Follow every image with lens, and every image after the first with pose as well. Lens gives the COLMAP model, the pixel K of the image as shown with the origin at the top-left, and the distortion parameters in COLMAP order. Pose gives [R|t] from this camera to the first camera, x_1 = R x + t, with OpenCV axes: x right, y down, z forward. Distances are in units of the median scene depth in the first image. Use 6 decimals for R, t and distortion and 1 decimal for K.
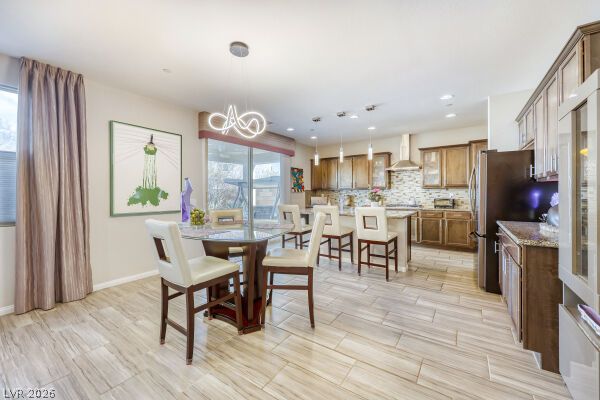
lens RADIAL K [[245.5, 0, 296.8], [0, 245.5, 198.3], [0, 0, 1]] dist [-0.000405, 0.000906]
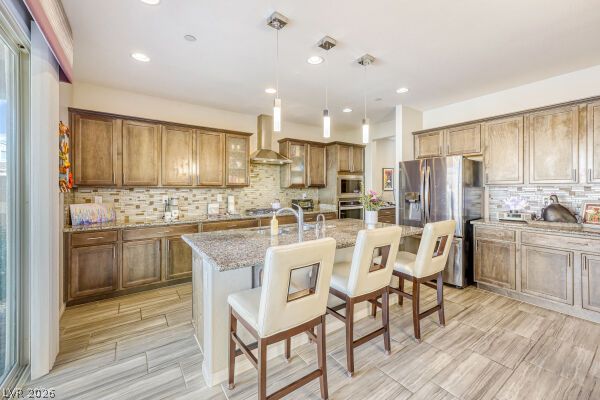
lens RADIAL K [[245.5, 0, 302.0], [0, 245.5, 188.5], [0, 0, 1]] dist [-0.000405, 0.000906]
pose [[0.342758, 0.008278, 0.939387, -0.254091], [0.018742, 0.999702, -0.015647, -0.025371], [-0.939237, 0.022969, 0.342500, 0.717872]]
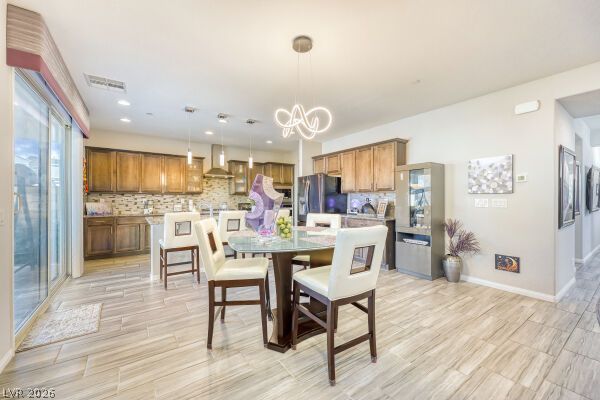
lens RADIAL K [[245.5, 0, 299.8], [0, 245.5, 200.7], [0, 0, 1]] dist [-0.000405, 0.000906]
pose [[0.353603, 0.002406, 0.935393, -0.499462], [0.014359, 0.999865, -0.007999, 0.003483], [-0.935286, 0.016260, 0.353520, 0.305499]]
